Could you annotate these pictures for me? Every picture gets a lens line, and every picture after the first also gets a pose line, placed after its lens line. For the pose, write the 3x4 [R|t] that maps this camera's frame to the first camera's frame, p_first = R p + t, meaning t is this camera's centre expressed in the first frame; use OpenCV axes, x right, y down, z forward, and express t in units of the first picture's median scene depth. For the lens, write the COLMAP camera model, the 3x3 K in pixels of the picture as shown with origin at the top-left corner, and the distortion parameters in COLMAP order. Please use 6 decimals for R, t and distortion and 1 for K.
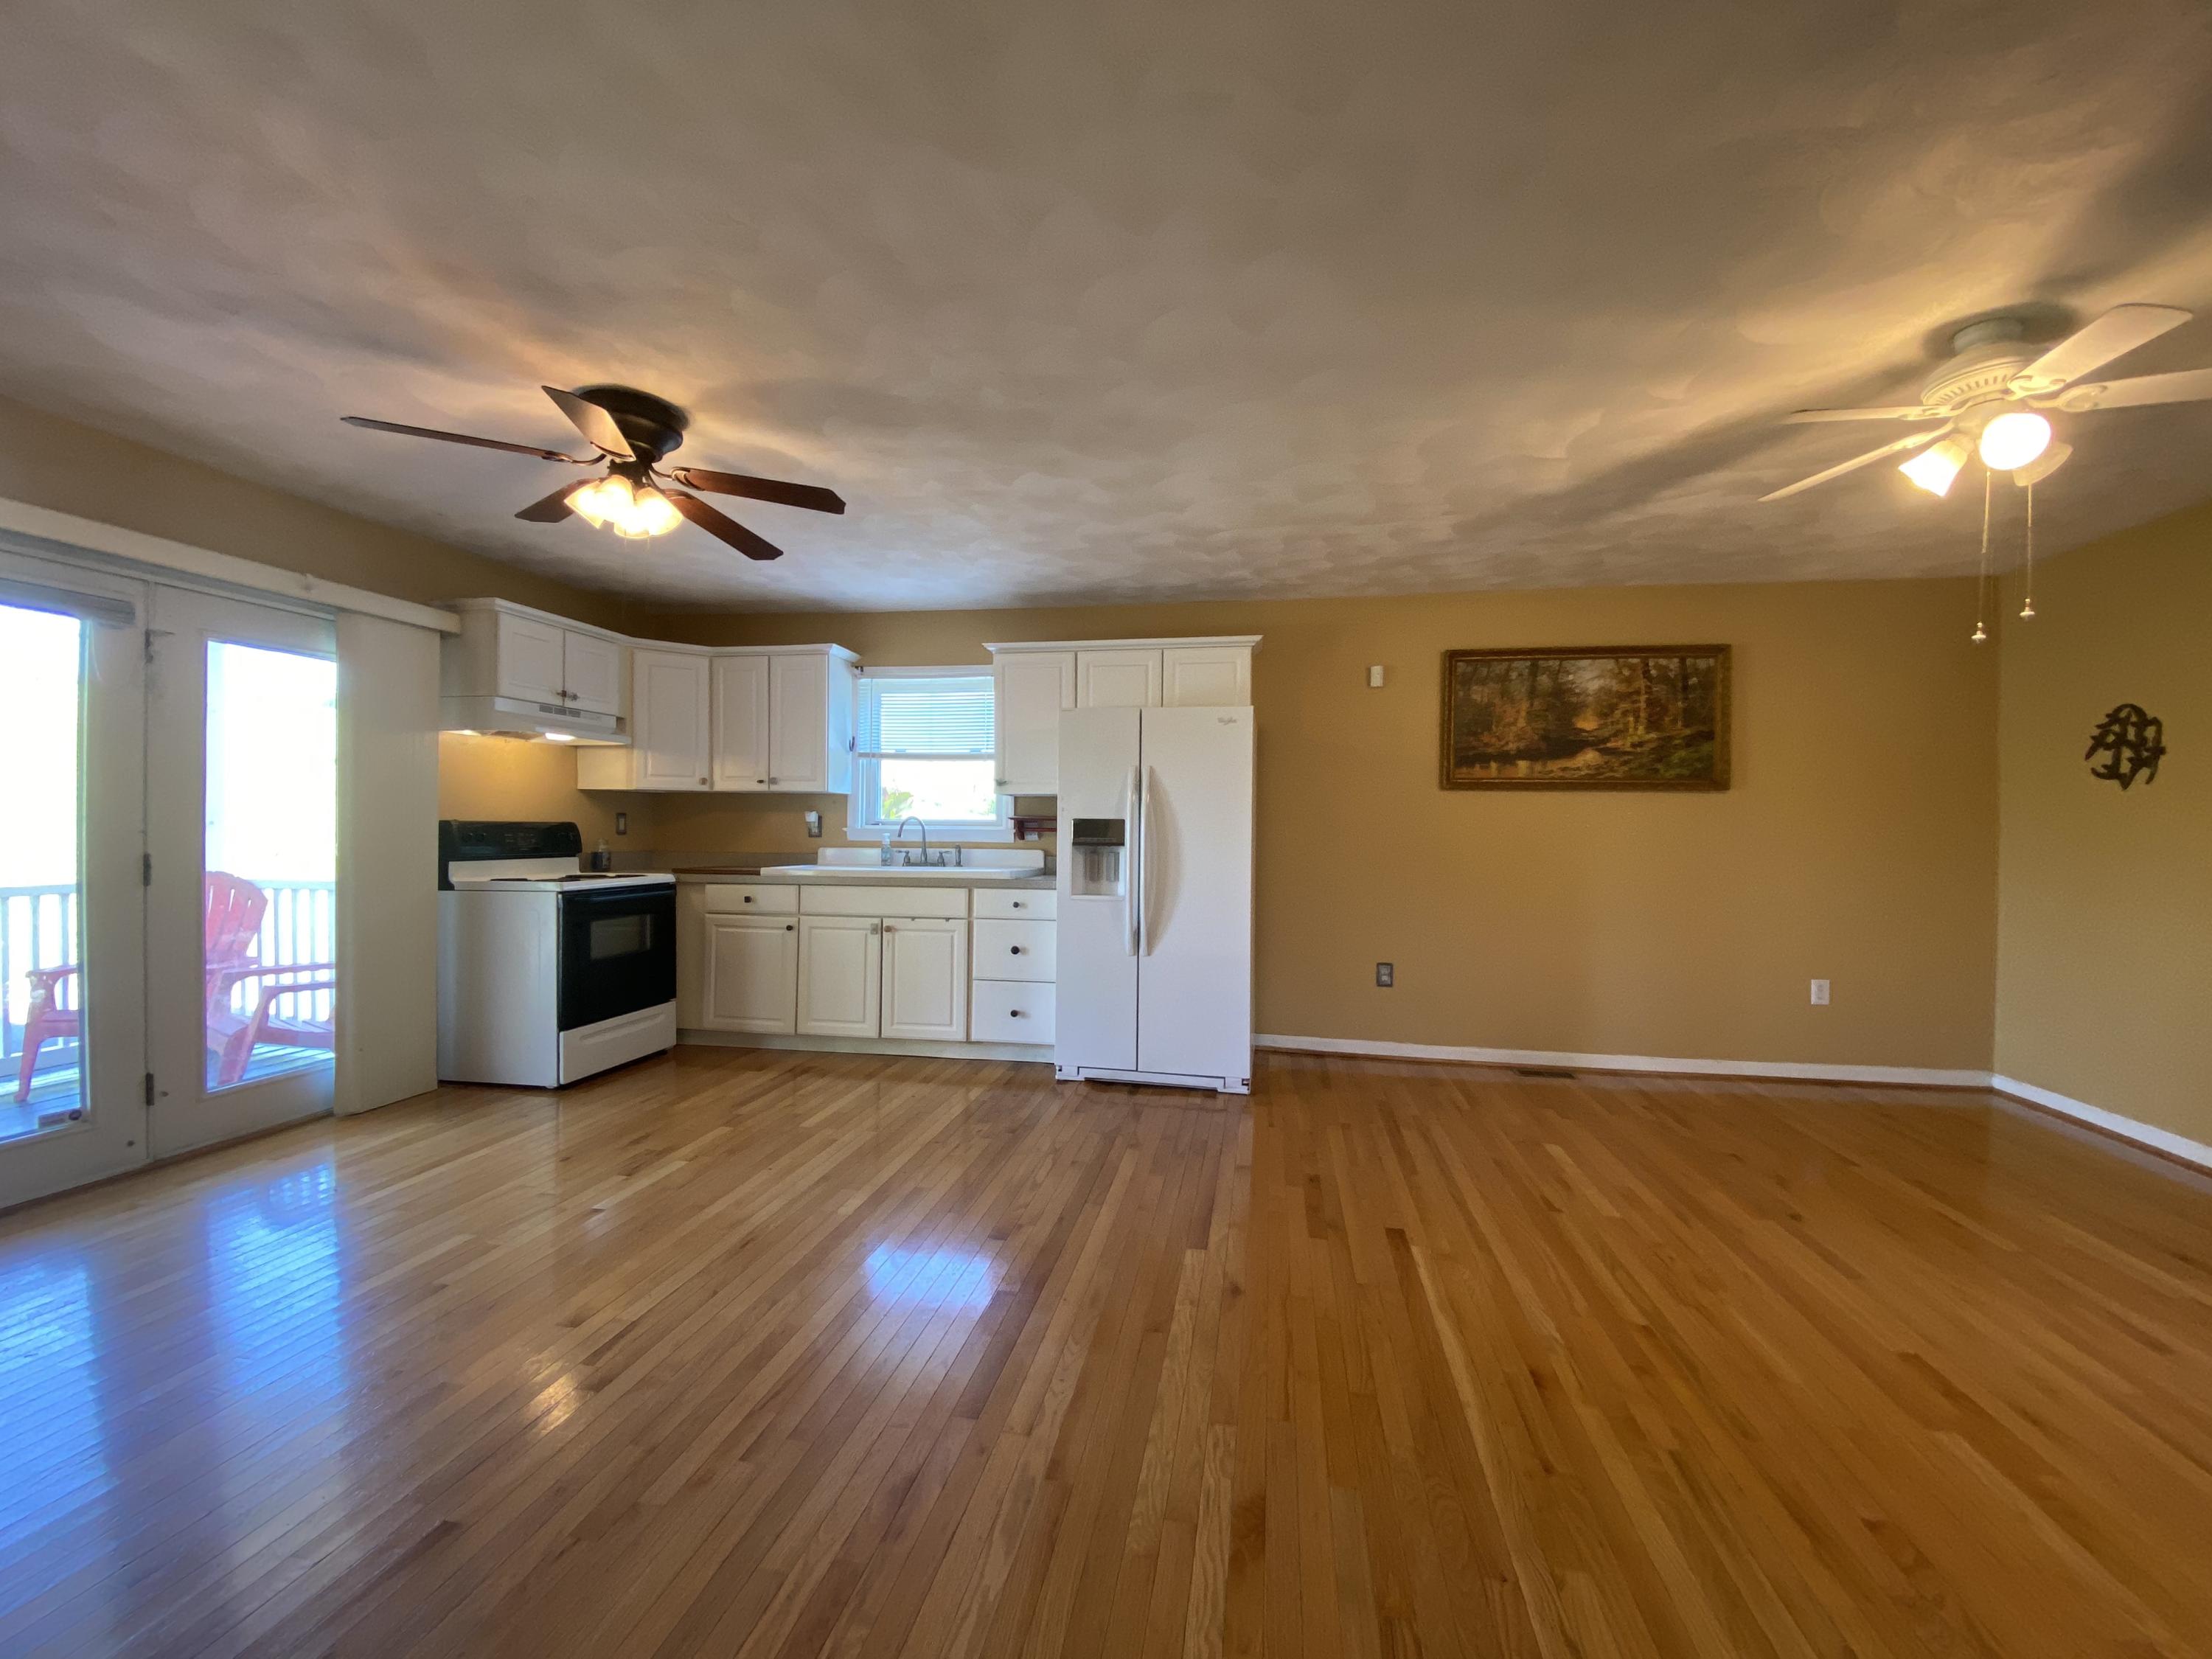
lens RADIAL K [[893.8, 0, 1109.6], [0, 893.8, 829.7], [0, 0, 1]] dist [0.038667, -0.038113]
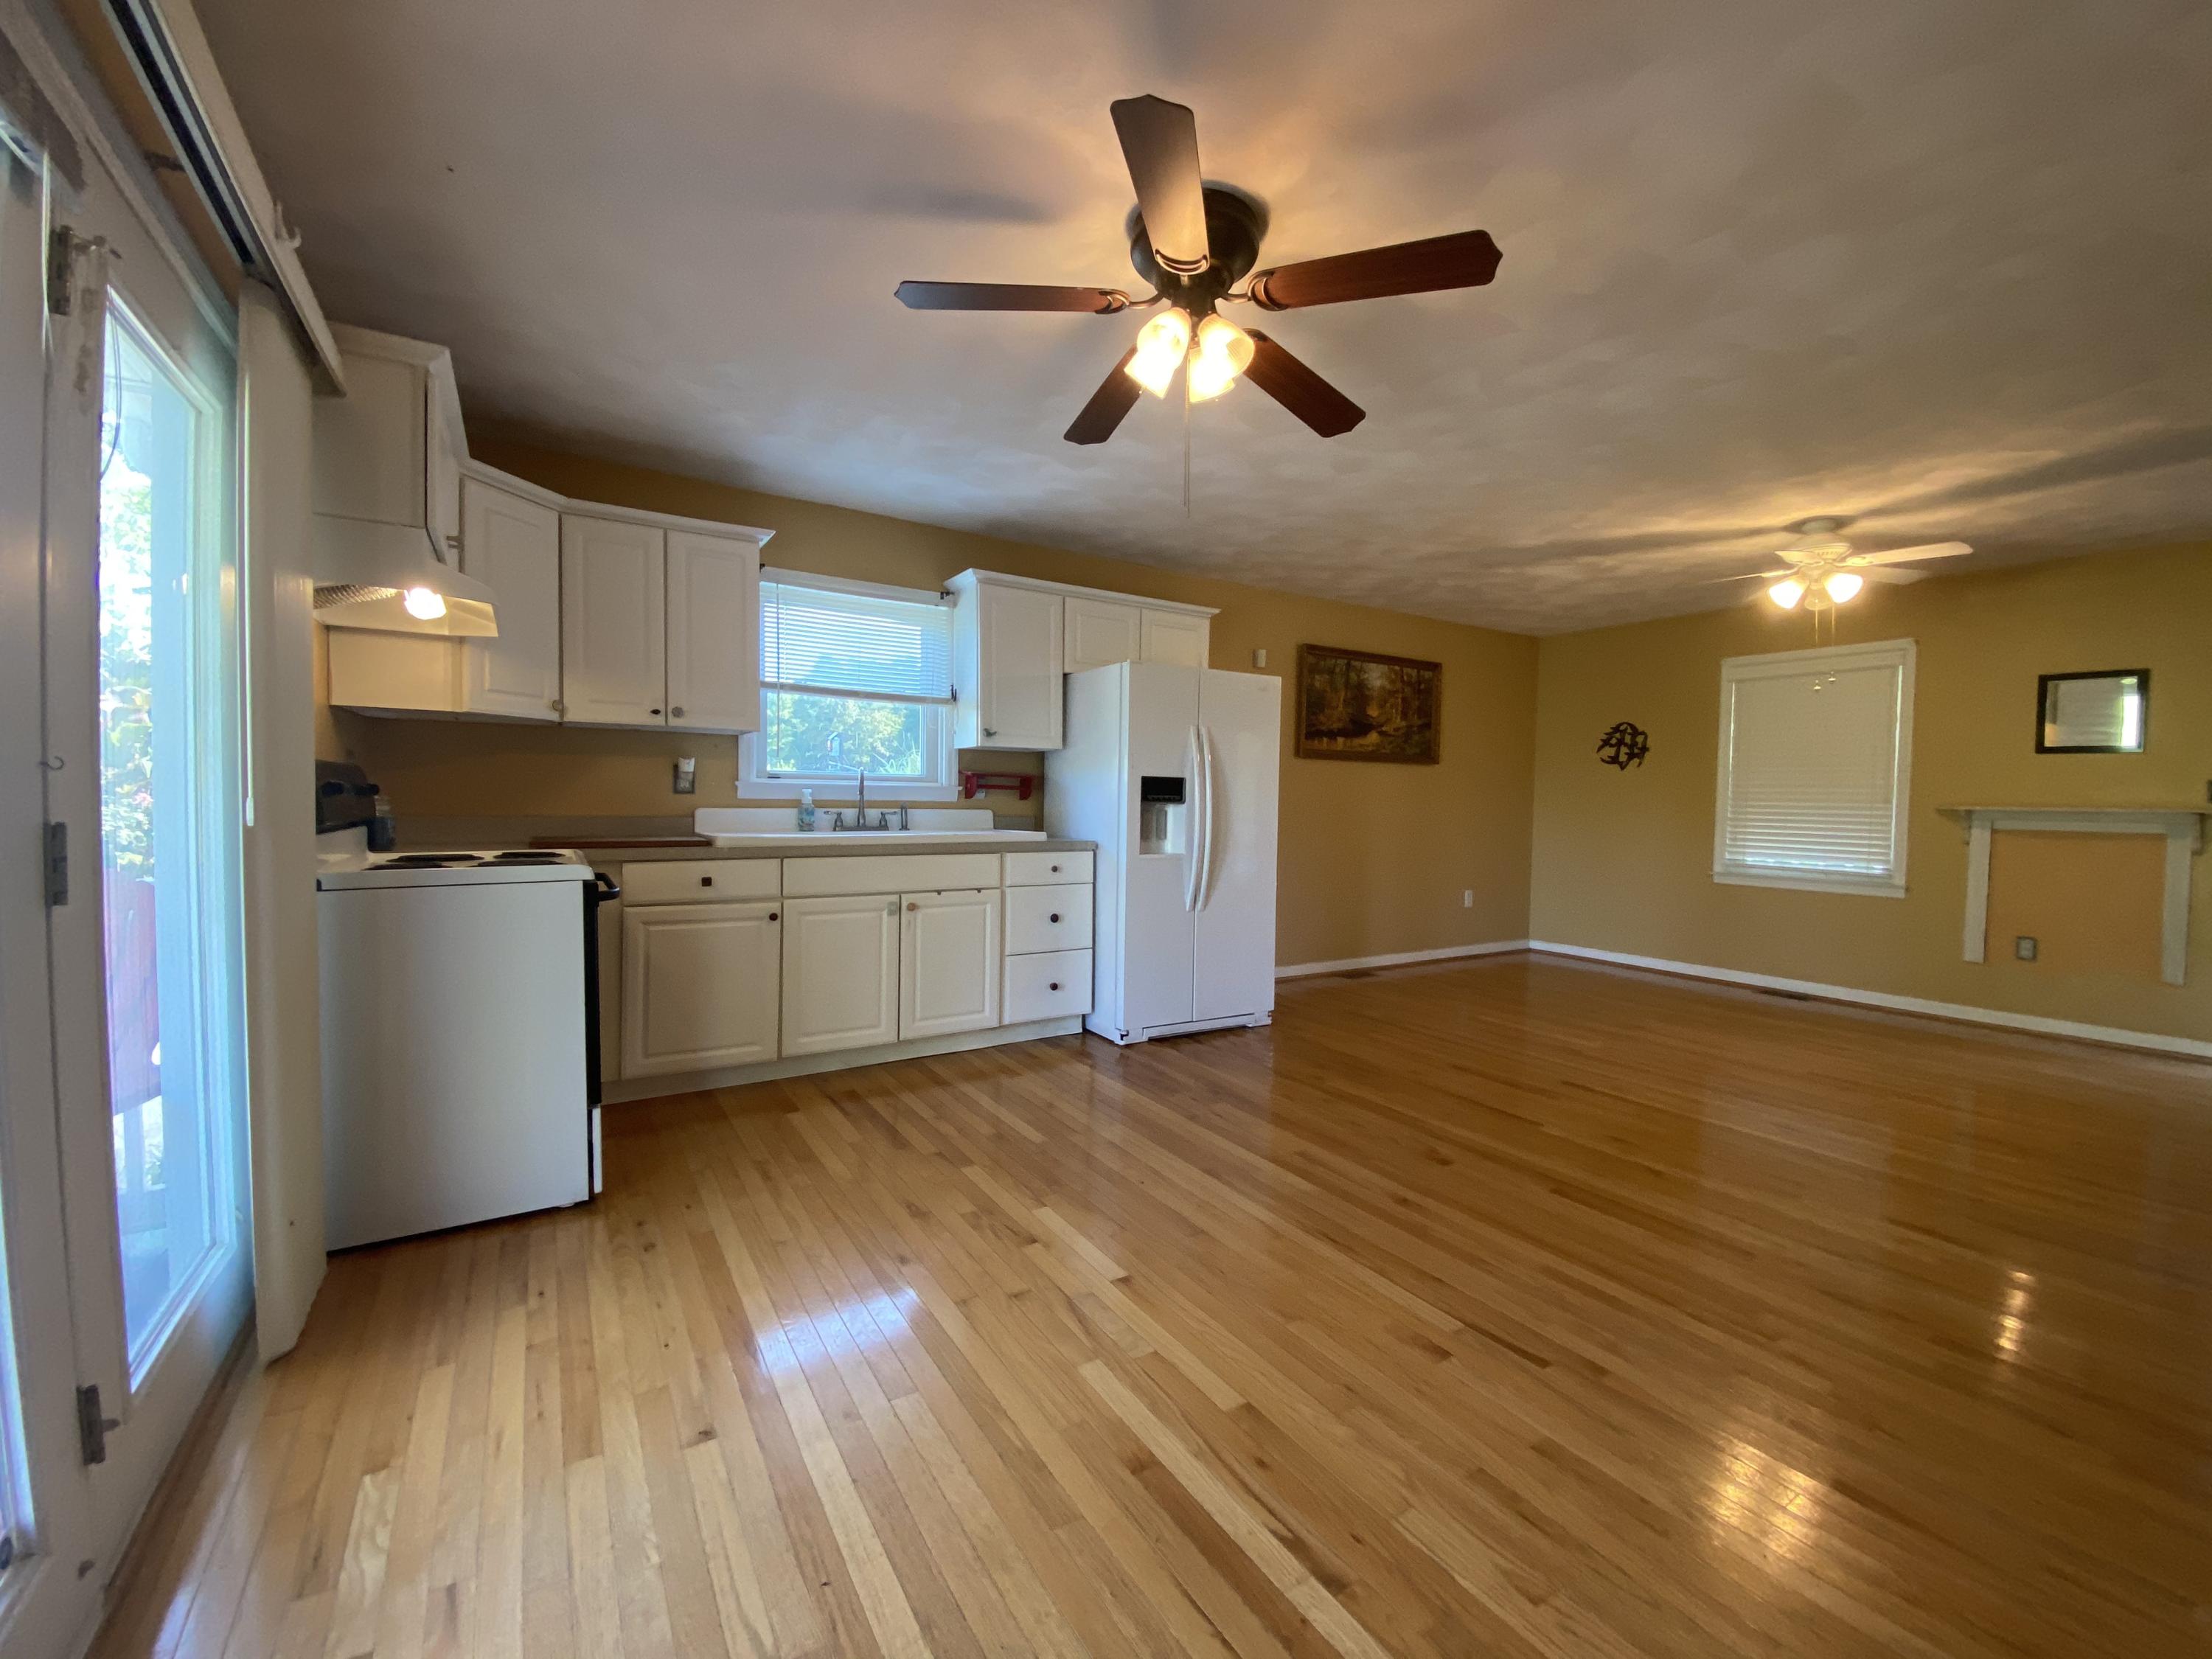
lens RADIAL K [[893.8, 0, 1109.6], [0, 893.8, 829.7], [0, 0, 1]] dist [0.038667, -0.038113]
pose [[0.737195, -0.021645, 0.675333, -0.660013], [-0.007239, 0.999176, 0.039926, 0.006800], [-0.675641, -0.034322, 0.736431, 0.279669]]
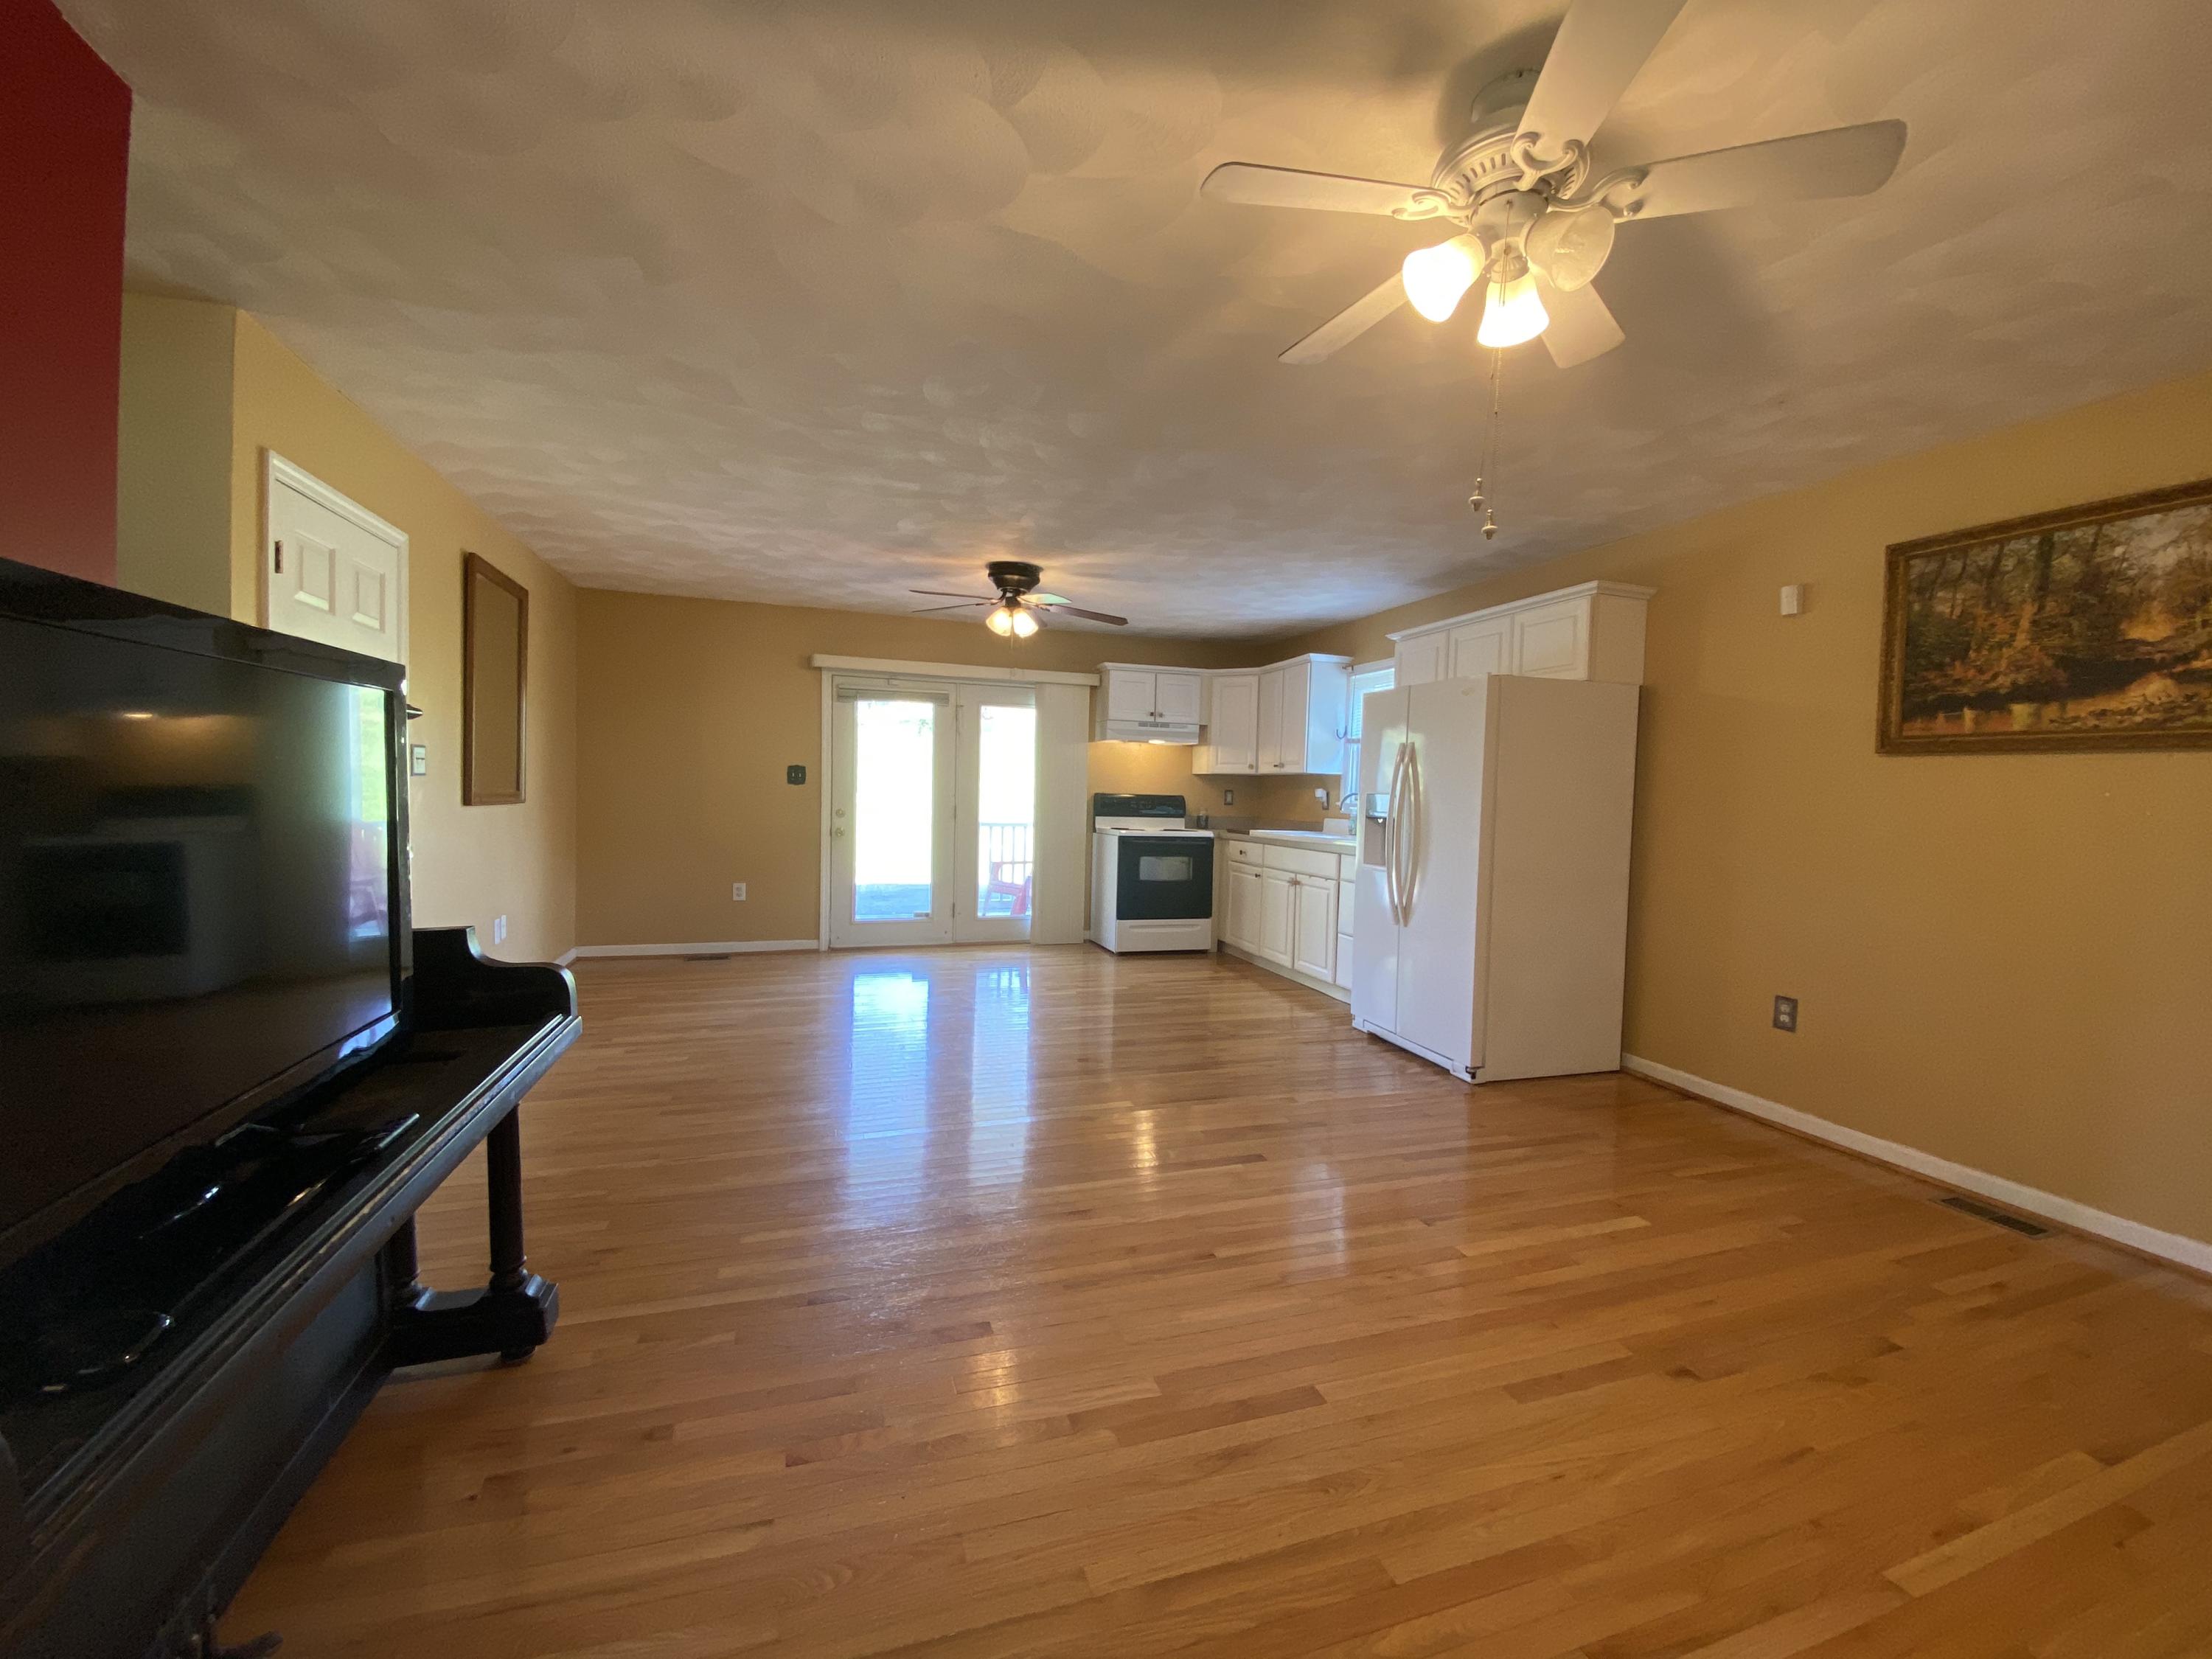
lens RADIAL K [[887.7, 0, 1113.4], [0, 887.7, 825.2], [0, 0, 1]] dist [0.041913, -0.029967]
pose [[0.480726, 0.036396, -0.876115, 0.706109], [-0.025421, 0.999297, 0.027565, 0.003648], [0.876502, 0.009020, 0.481313, 0.180846]]
